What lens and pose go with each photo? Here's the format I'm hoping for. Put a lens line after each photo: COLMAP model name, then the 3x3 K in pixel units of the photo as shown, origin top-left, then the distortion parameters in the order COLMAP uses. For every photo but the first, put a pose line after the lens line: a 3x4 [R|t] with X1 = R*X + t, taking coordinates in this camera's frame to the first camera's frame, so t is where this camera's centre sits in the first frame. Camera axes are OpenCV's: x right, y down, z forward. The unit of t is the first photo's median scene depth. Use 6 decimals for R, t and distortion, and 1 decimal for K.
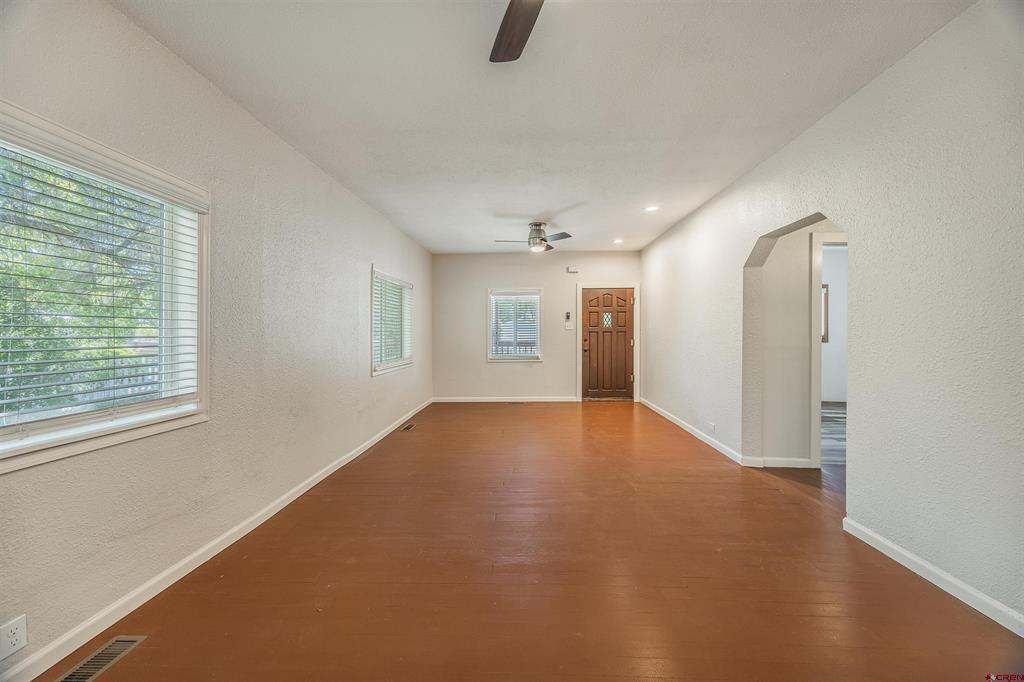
lens RADIAL K [[387.4, 0, 513.0], [0, 387.4, 340.3], [0, 0, 1]] dist [-0.004784, 0.000333]
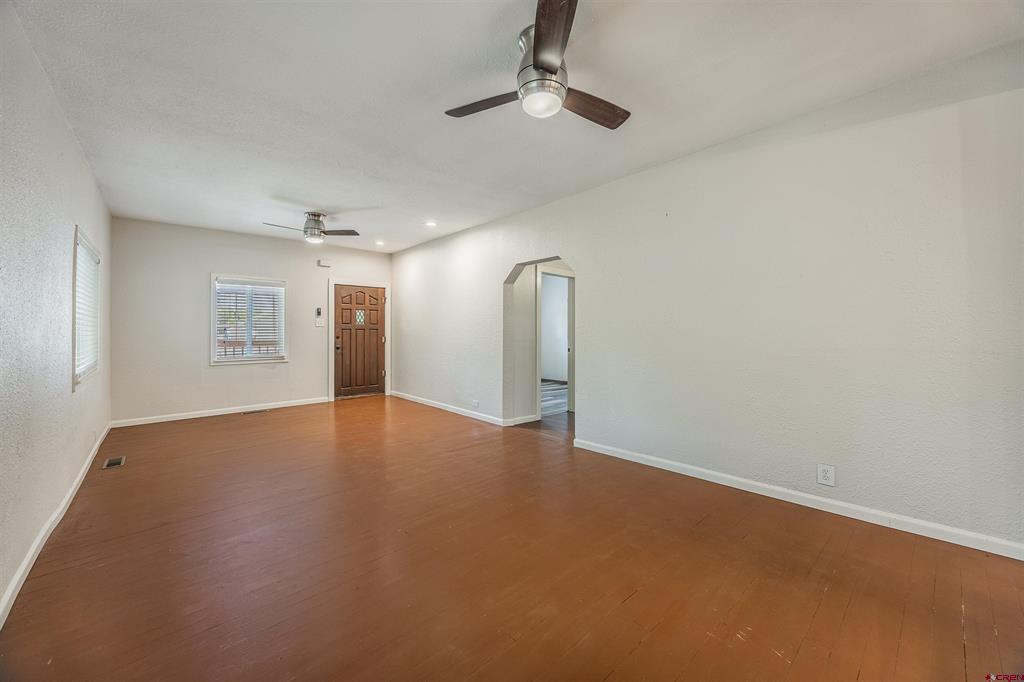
lens RADIAL K [[387.4, 0, 518.1], [0, 387.4, 334.9], [0, 0, 1]] dist [-0.004784, 0.000333]
pose [[0.706003, -0.001448, 0.708208, -0.183766], [0.008182, 0.999948, -0.006112, 0.002799], [-0.708162, 0.010109, 0.705978, -0.008344]]
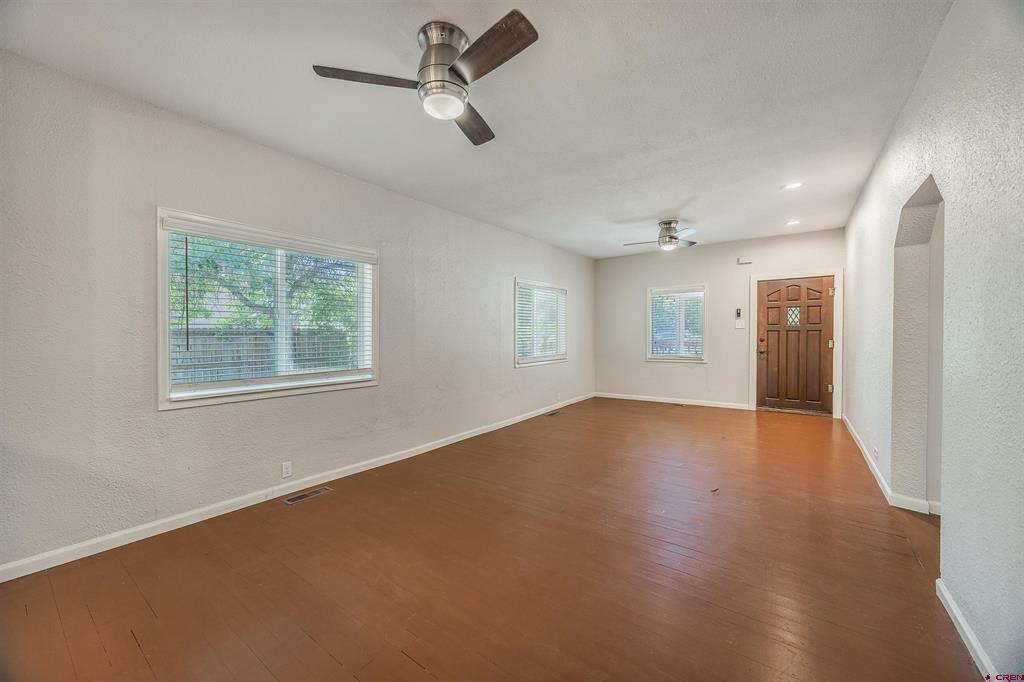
lens RADIAL K [[387.4, 0, 513.0], [0, 387.4, 341.6], [0, 0, 1]] dist [-0.004784, 0.000333]
pose [[0.833041, 0.011039, -0.553102, 0.203380], [-0.007346, 0.999933, 0.008894, -0.001242], [0.553163, -0.003346, 0.833066, -0.029672]]
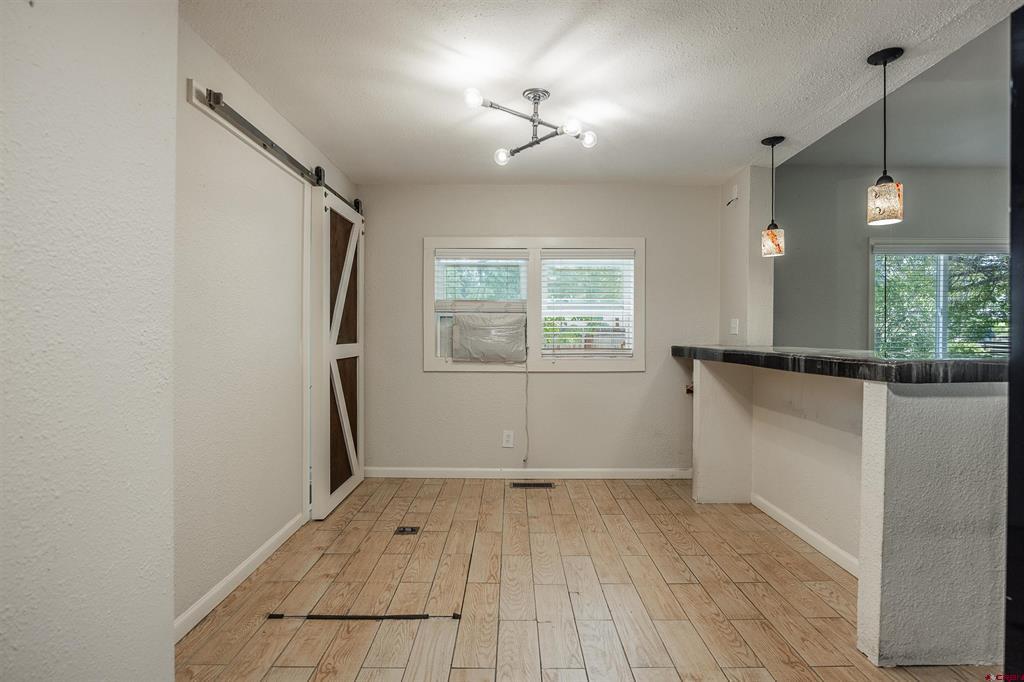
lens RADIAL K [[502.0, 0, 503.3], [0, 502.0, 335.2], [0, 0, 1]] dist [-0.013049, -0.001427]
pose [[0.031337, -0.000221, -0.999509, 0.354348], [-0.011608, 0.999932, -0.000585, 0.010180], [0.999441, 0.011621, 0.031333, -0.396094]]
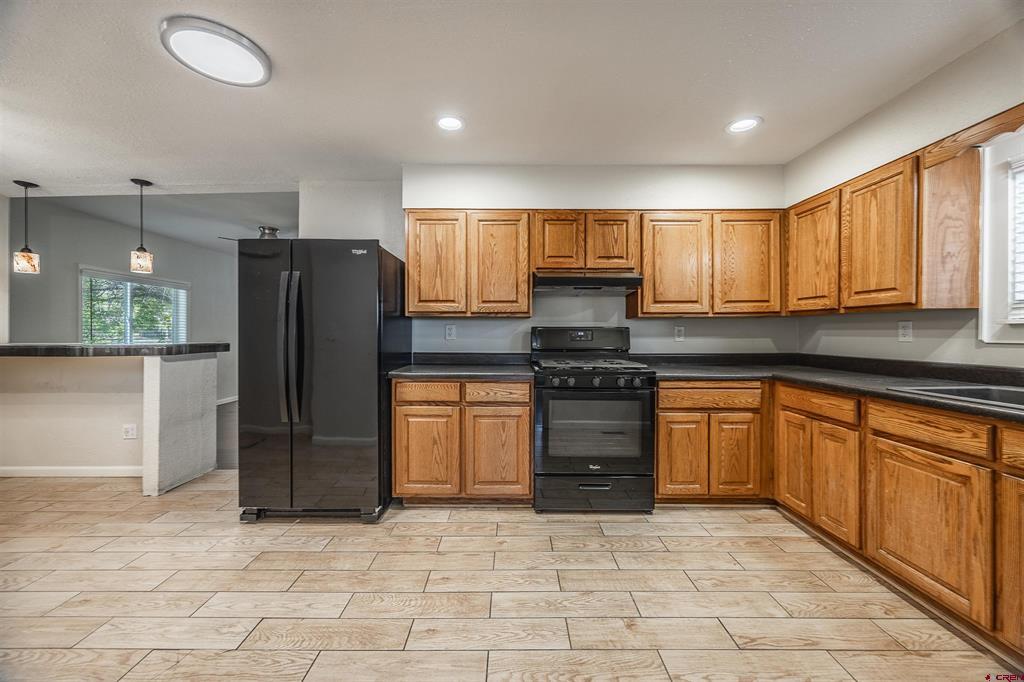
lens RADIAL K [[387.4, 0, 514.4], [0, 387.4, 338.7], [0, 0, 1]] dist [-0.004784, 0.000333]
pose [[0.998958, -0.004404, 0.045425, 0.458566], [0.004564, 0.999984, -0.003432, 0.016612], [-0.045409, 0.003636, 0.998962, -0.609401]]
